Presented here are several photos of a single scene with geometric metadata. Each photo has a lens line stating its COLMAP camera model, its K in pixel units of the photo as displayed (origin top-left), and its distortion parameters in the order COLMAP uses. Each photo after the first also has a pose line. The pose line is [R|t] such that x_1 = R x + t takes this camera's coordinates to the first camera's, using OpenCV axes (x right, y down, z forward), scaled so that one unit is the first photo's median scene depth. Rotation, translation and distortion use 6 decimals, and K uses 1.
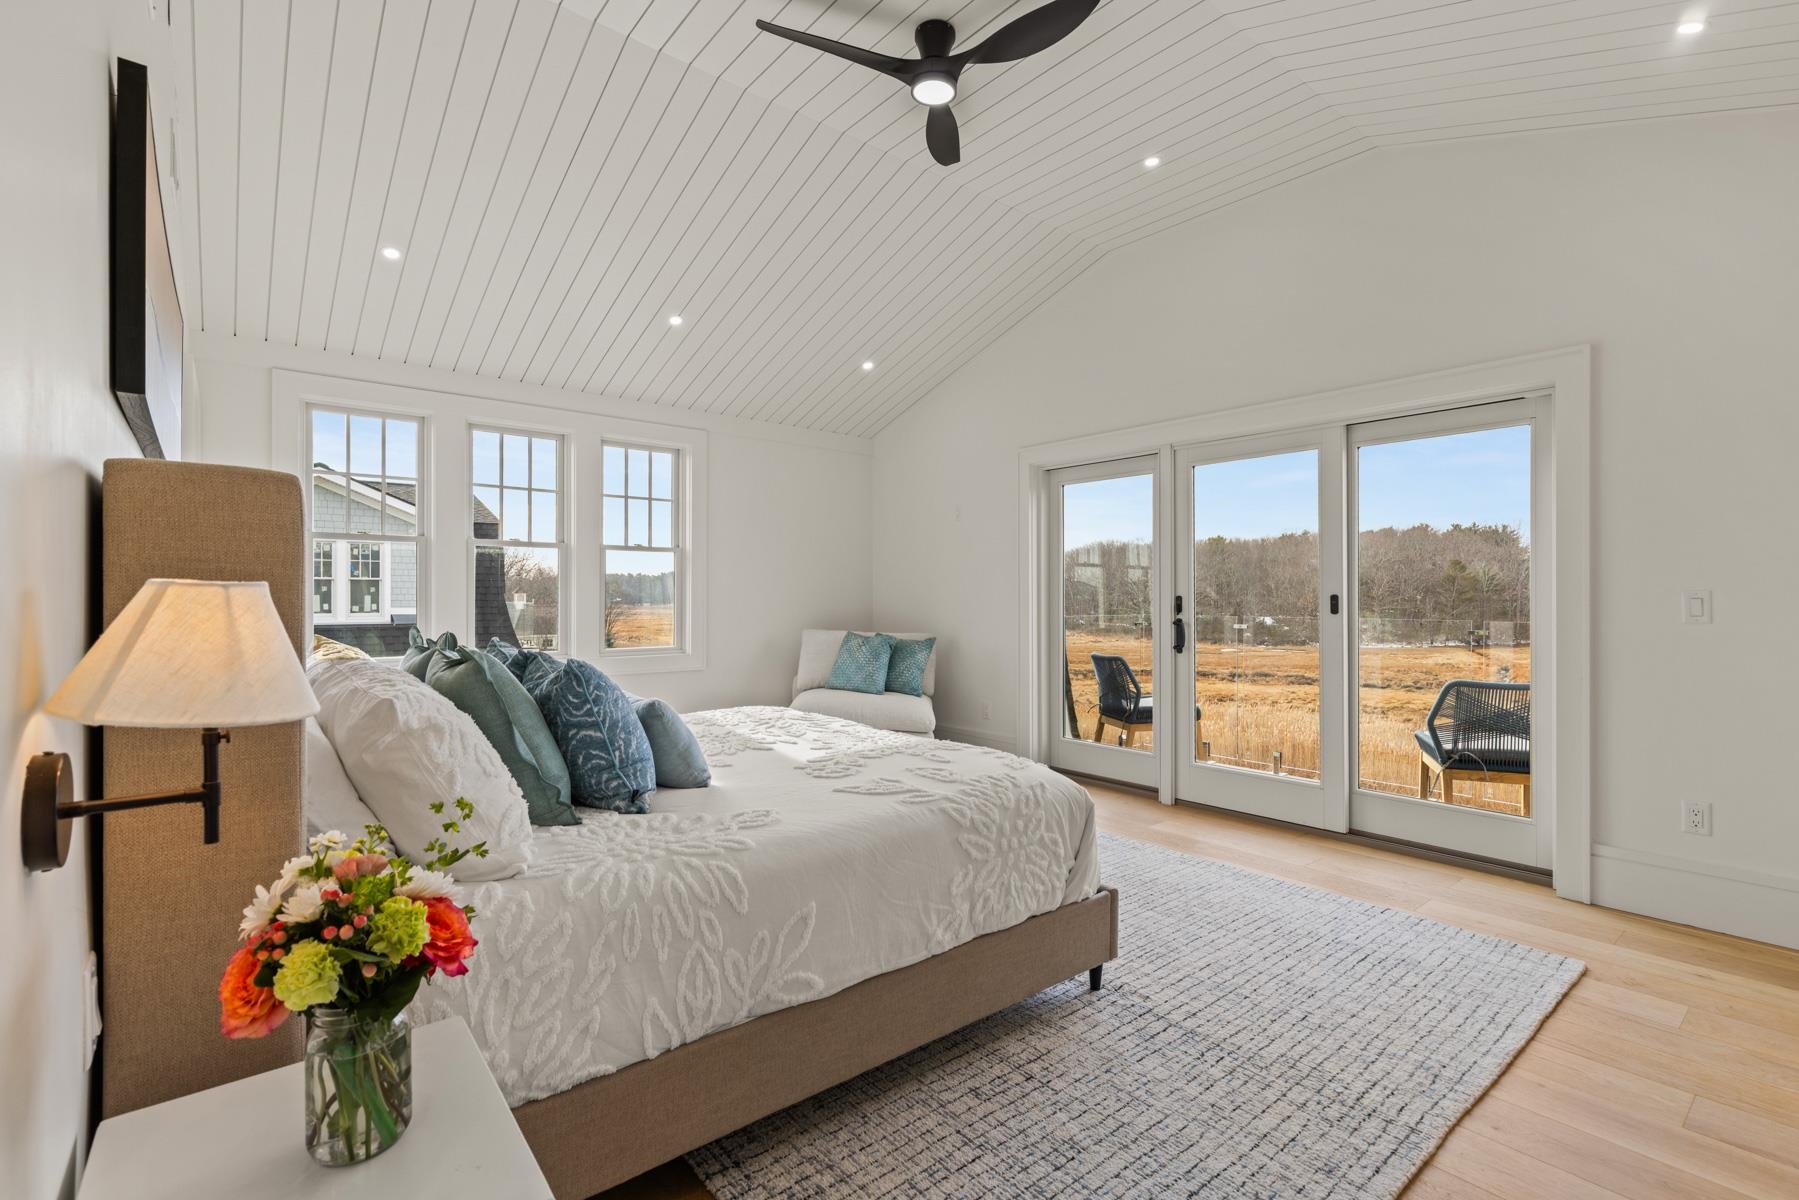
lens RADIAL K [[798.9, 0, 956.7], [0, 798.9, 605.6], [0, 0, 1]] dist [0.015610, 0.000134]
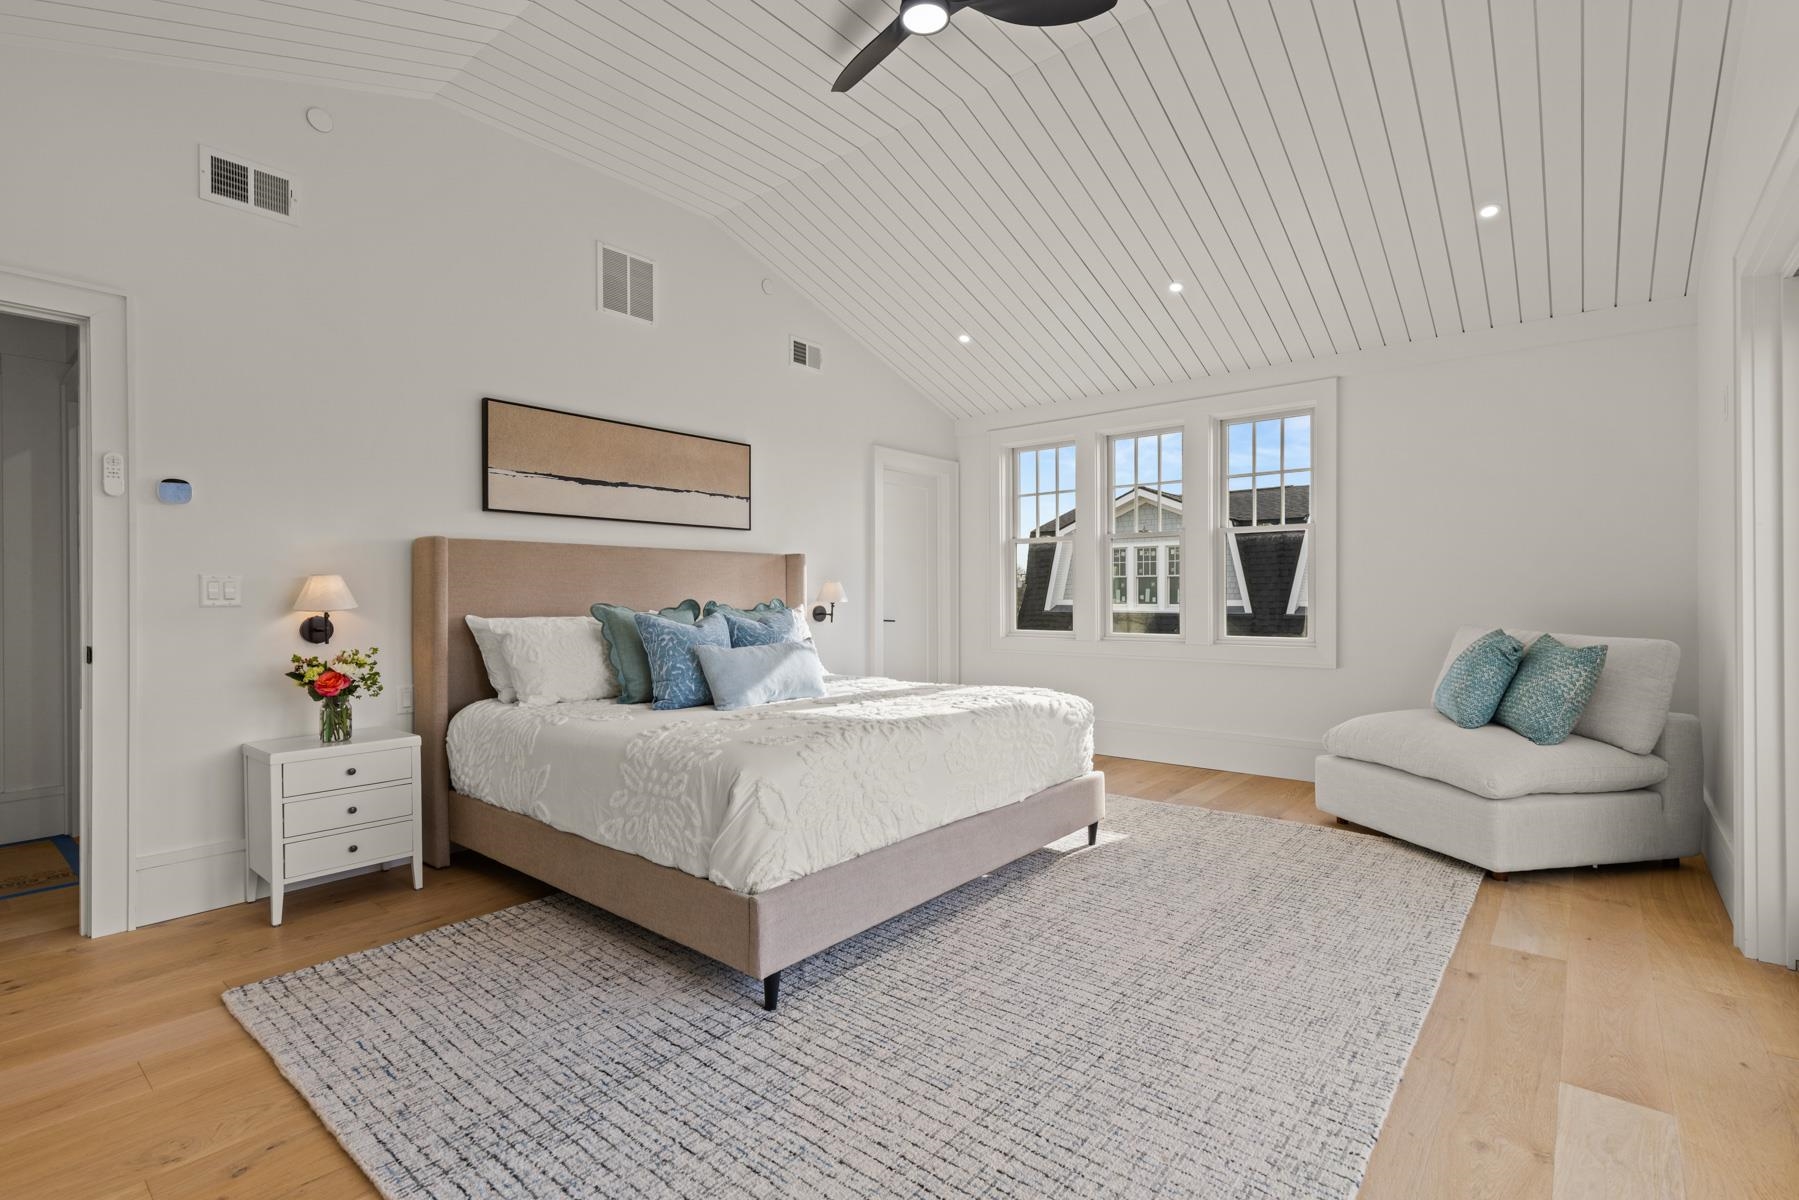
lens RADIAL K [[835.8, 0, 902.4], [0, 835.8, 588.9], [0, 0, 1]] dist [0.015951, -0.001096]
pose [[0.151623, -0.020382, -0.988228, 0.869701], [0.000072, 0.999788, -0.020610, 0.024042], [0.988438, 0.003054, 0.151592, 0.774673]]
